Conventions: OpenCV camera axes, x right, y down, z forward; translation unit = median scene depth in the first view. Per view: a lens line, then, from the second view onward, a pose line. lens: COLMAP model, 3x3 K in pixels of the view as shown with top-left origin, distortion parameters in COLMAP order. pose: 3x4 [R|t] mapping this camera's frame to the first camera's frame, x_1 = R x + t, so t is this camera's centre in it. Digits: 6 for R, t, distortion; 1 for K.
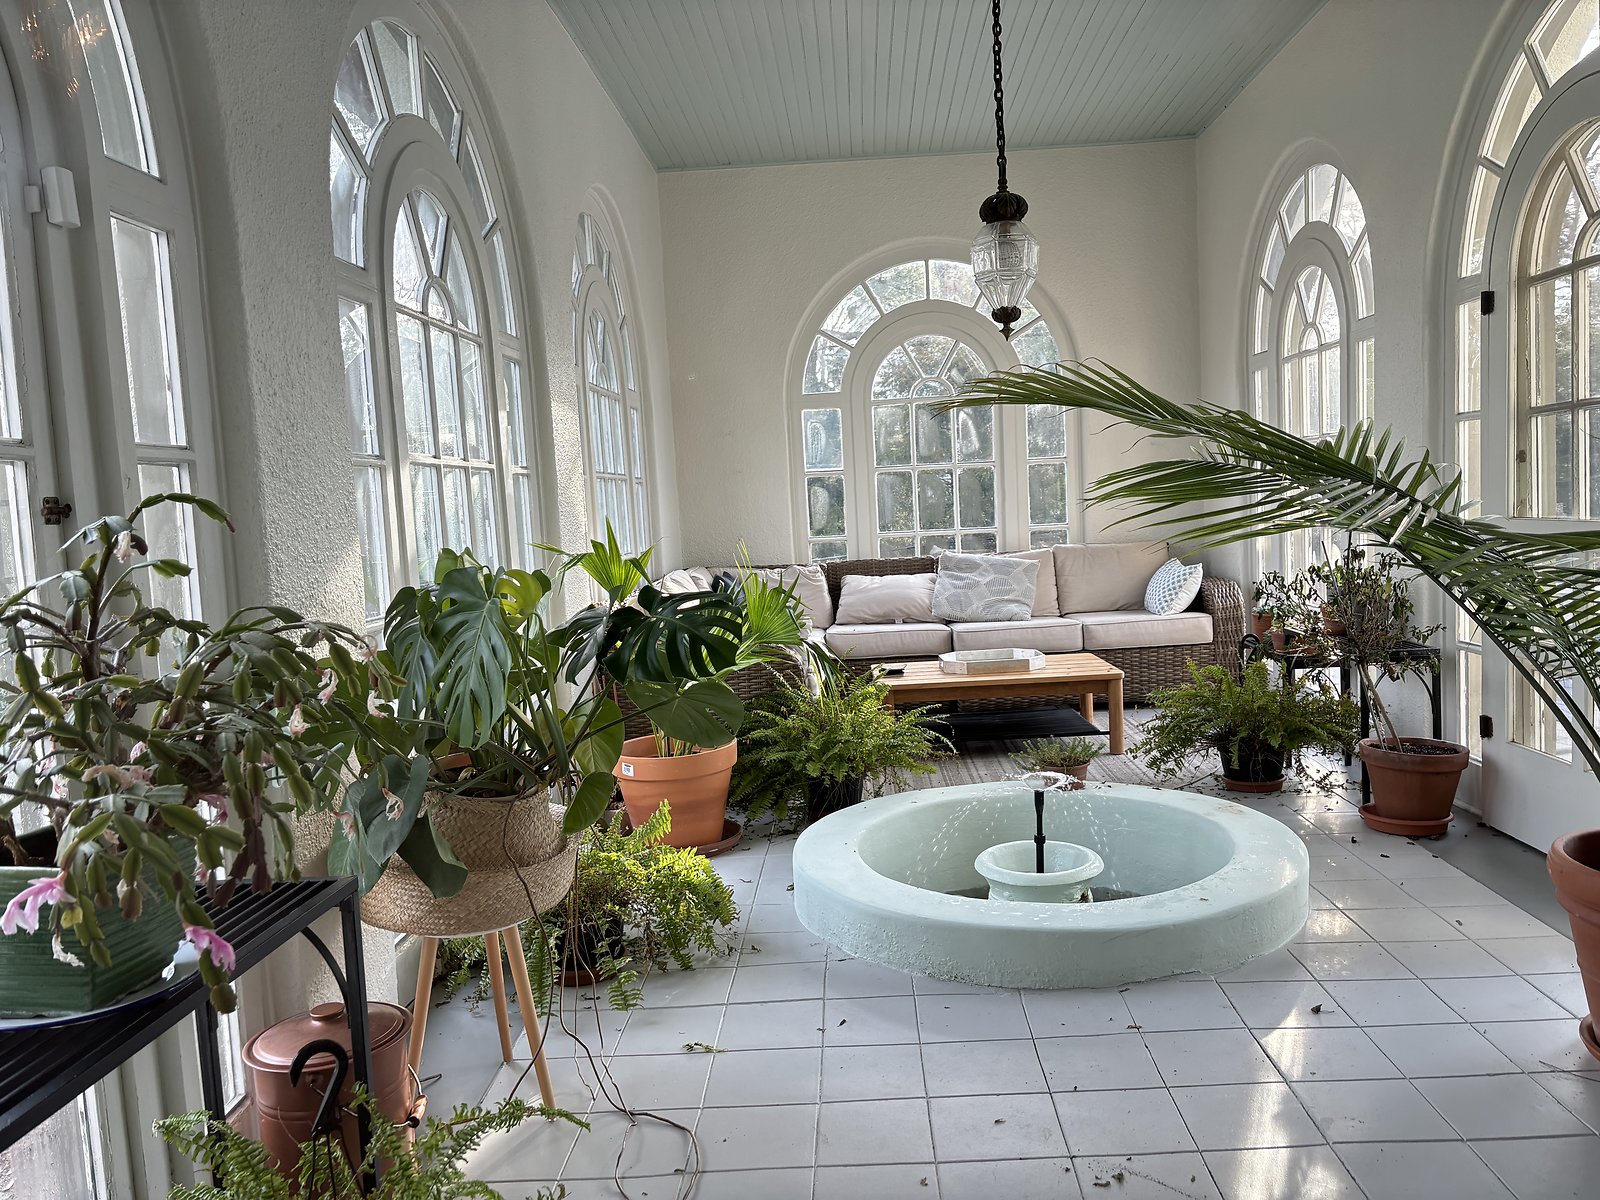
lens RADIAL K [[1214.4, 0, 796.8], [0, 1214.4, 605.4], [0, 0, 1]] dist [0.036834, -0.042080]
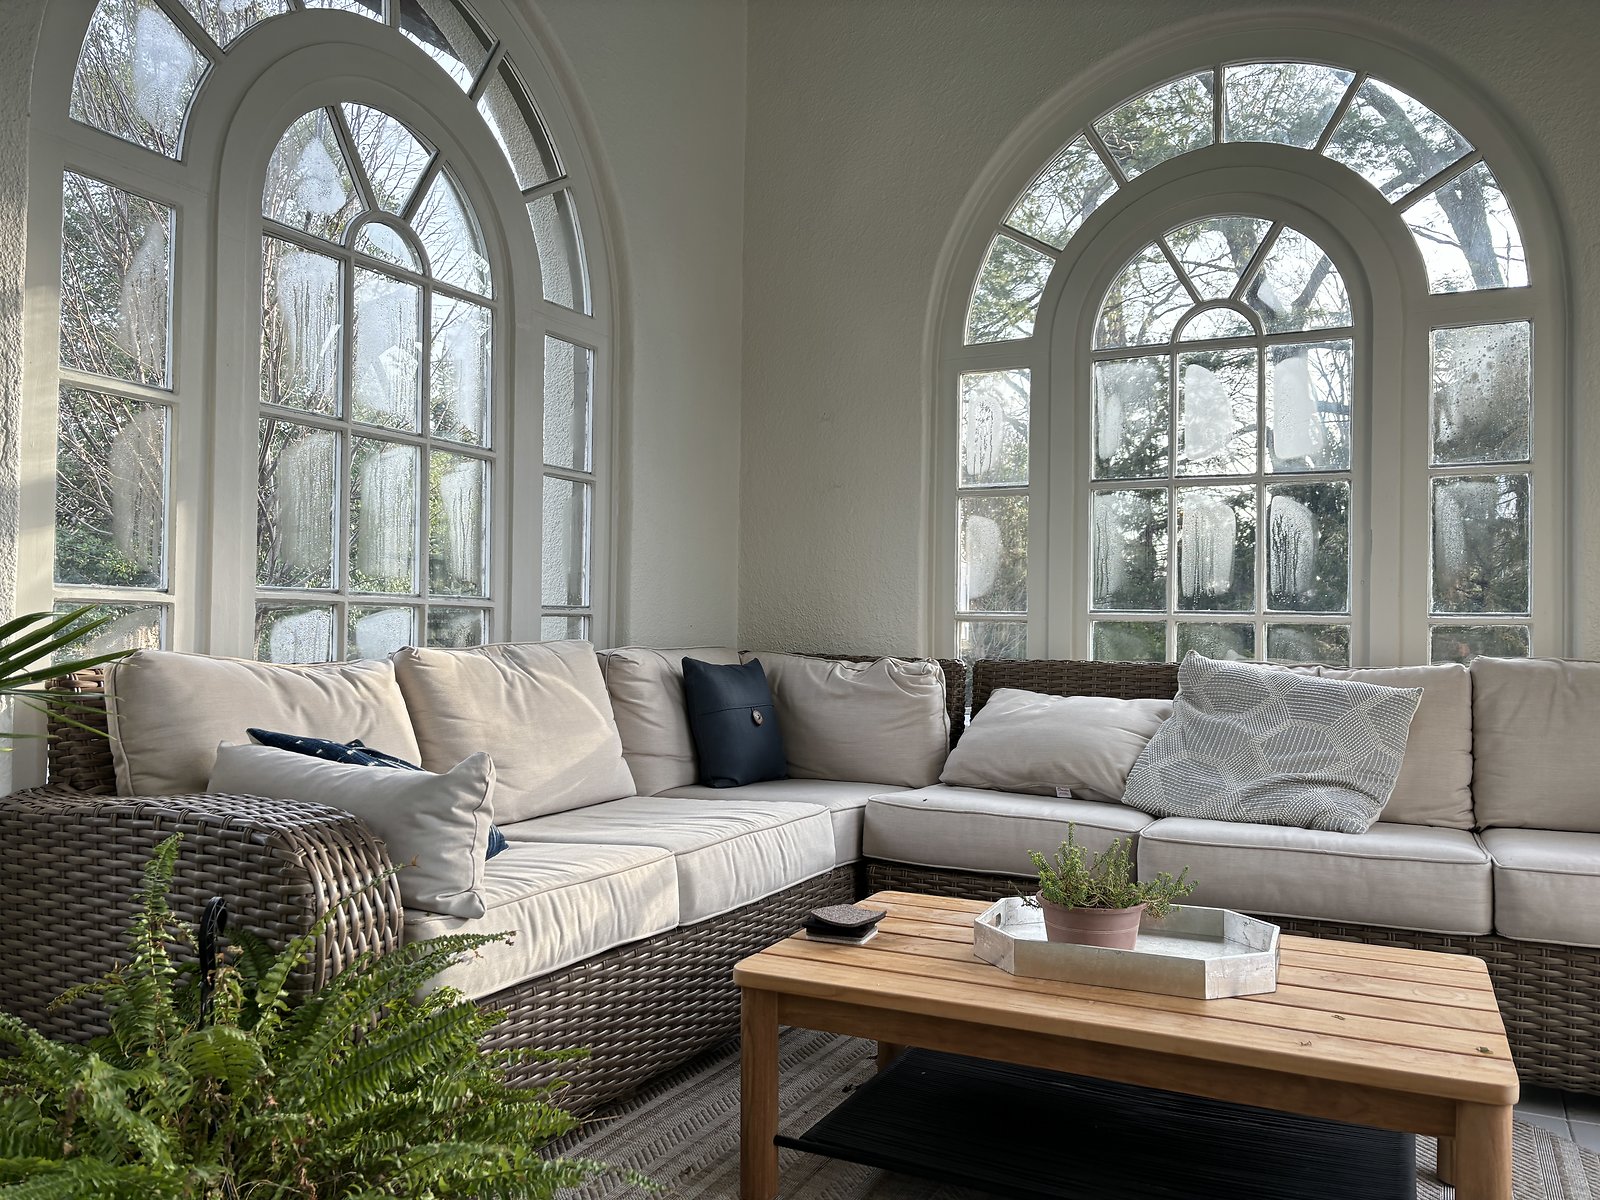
lens RADIAL K [[1214.4, 0, 796.0], [0, 1214.4, 601.7], [0, 0, 1]] dist [0.036834, -0.042080]
pose [[0.898749, 0.052138, -0.435353, 0.355701], [-0.095380, 0.992376, -0.078057, -0.025757], [0.427964, 0.111677, 0.896870, 1.000885]]
